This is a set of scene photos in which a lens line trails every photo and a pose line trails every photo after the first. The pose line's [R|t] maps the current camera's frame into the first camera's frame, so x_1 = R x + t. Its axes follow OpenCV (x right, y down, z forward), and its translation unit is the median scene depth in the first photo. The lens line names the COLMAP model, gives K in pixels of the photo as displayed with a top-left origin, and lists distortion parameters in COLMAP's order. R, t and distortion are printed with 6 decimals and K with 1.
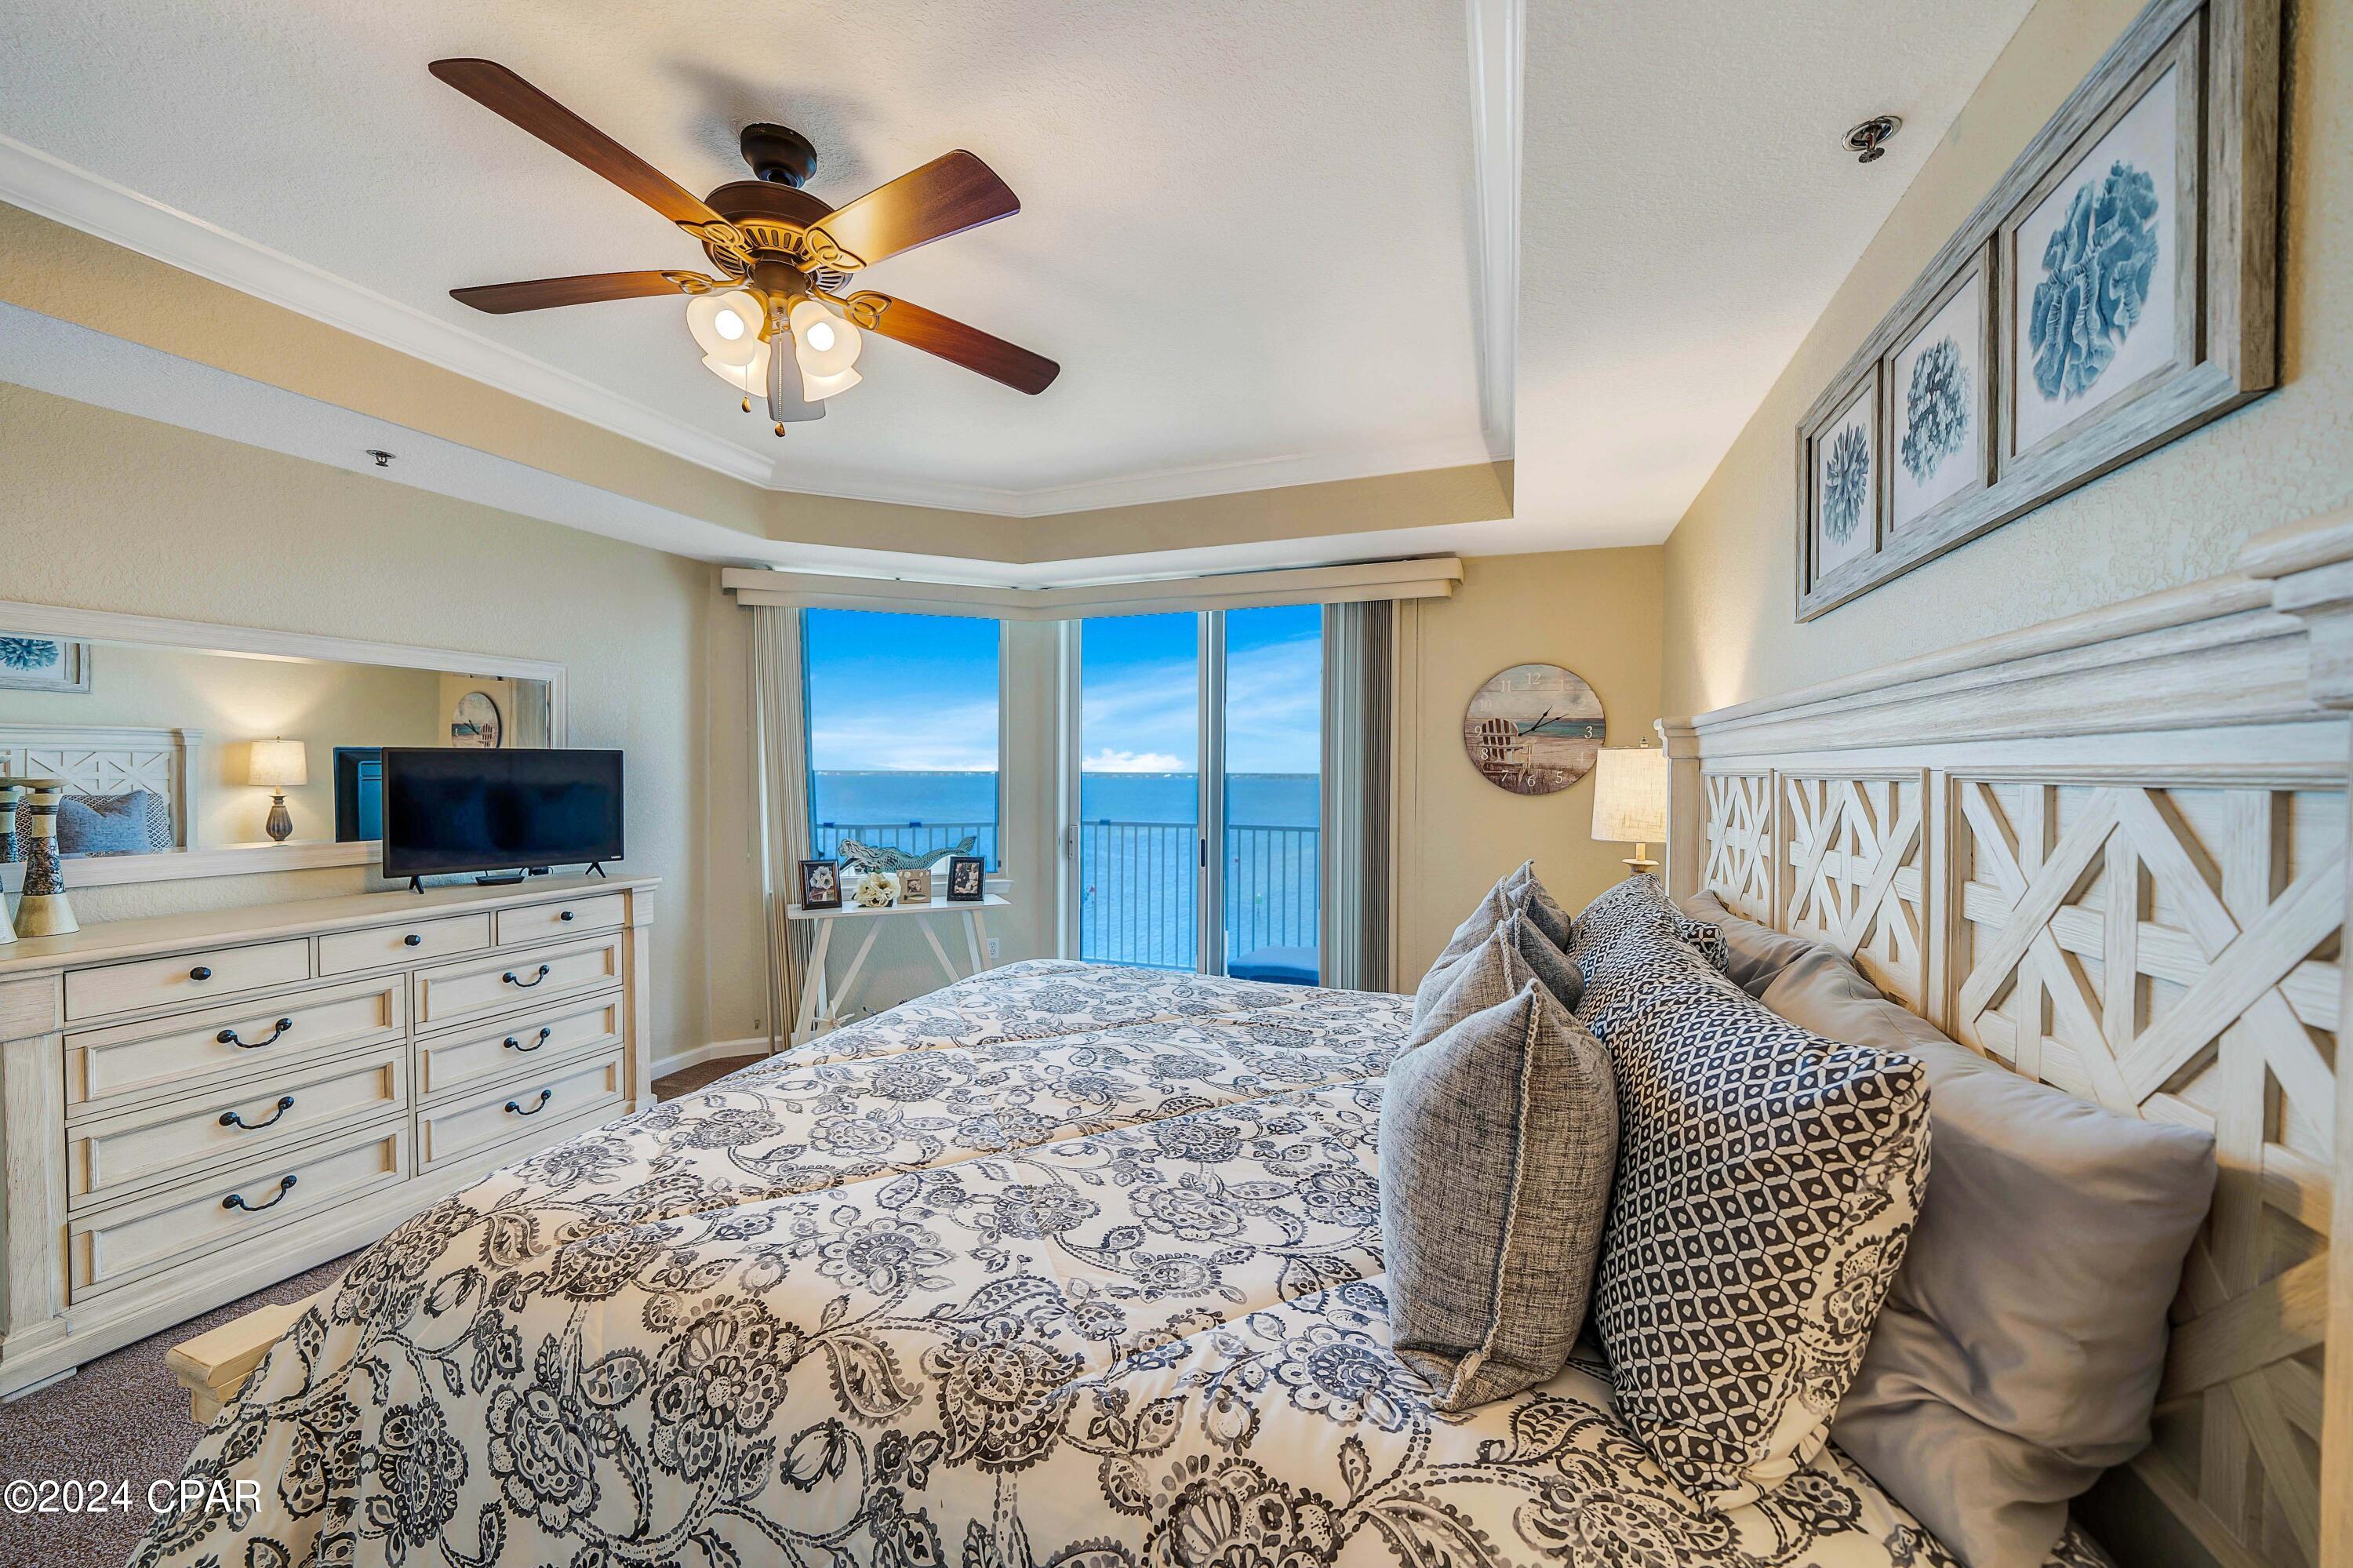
lens RADIAL K [[870.1, 0, 1175.2], [0, 870.1, 784.8], [0, 0, 1]] dist [-0.000391, 0.000273]
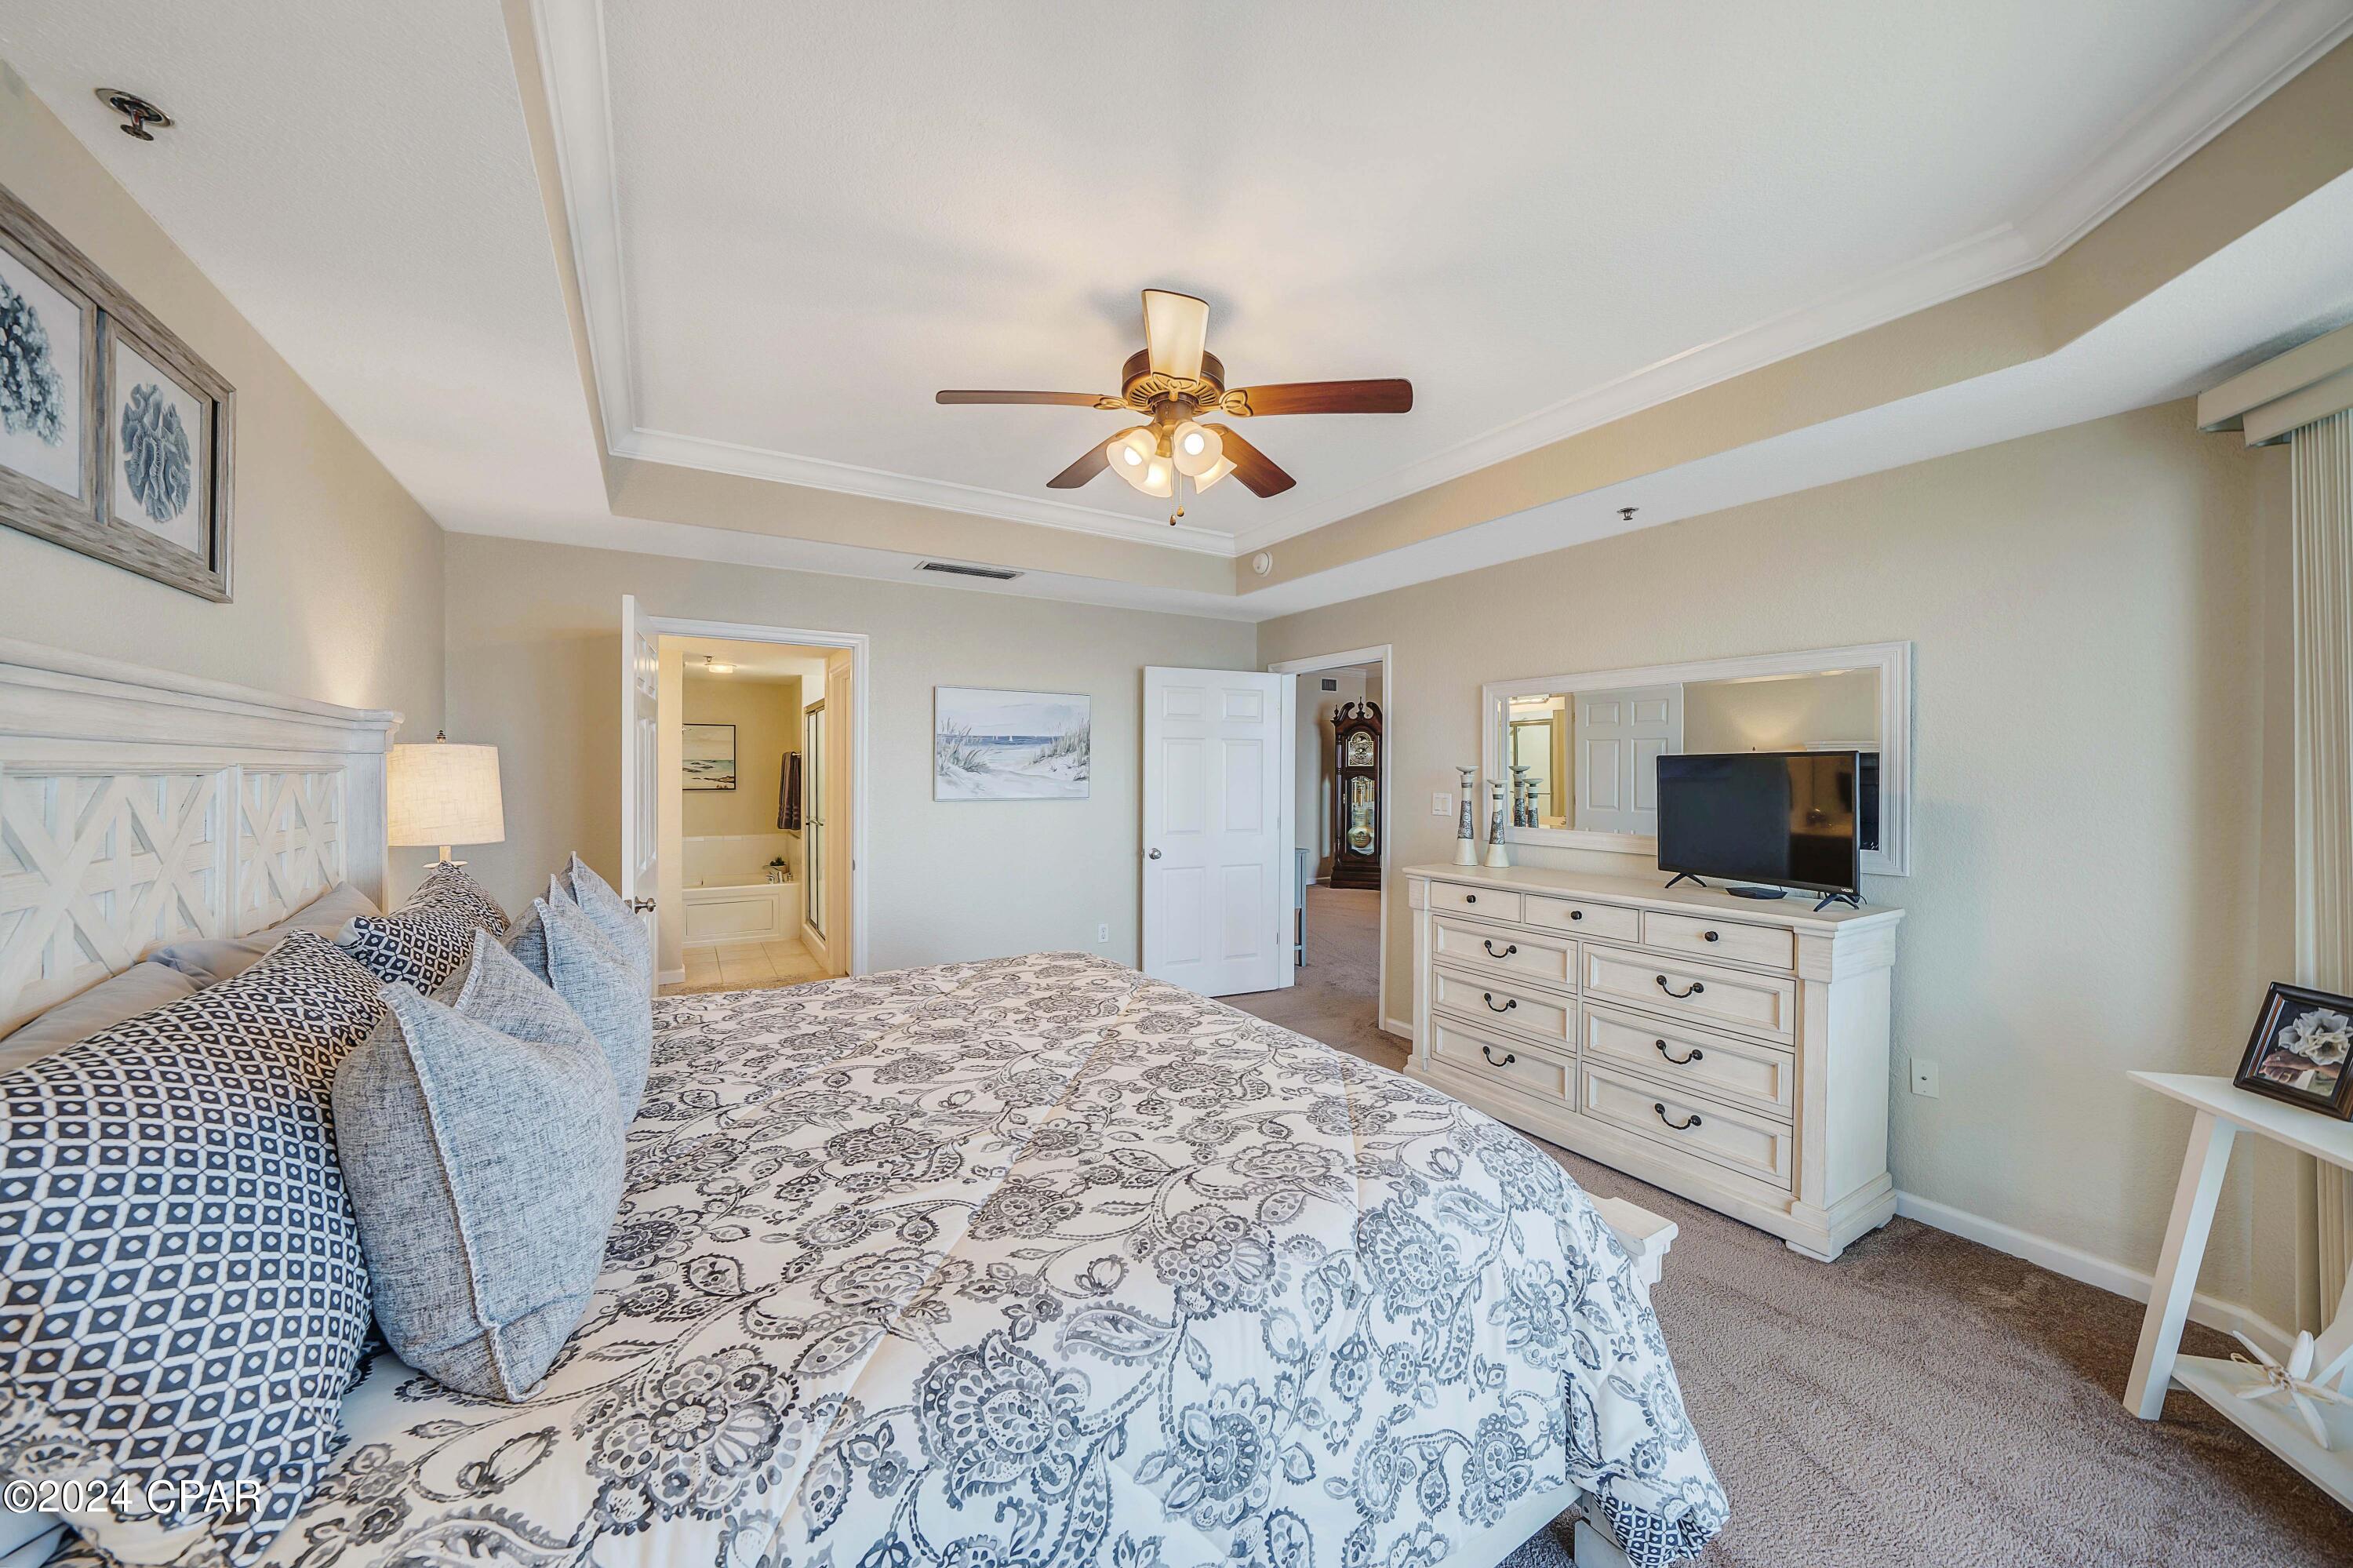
lens RADIAL K [[828.7, 0, 1135.7], [0, 828.7, 769.8], [0, 0, 1]] dist [-0.023133, 0.001444]
pose [[-0.621348, -0.012811, -0.783430, 0.389460], [-0.023312, 0.999726, 0.002141, -0.010755], [0.783188, 0.019593, -0.621476, 1.207226]]
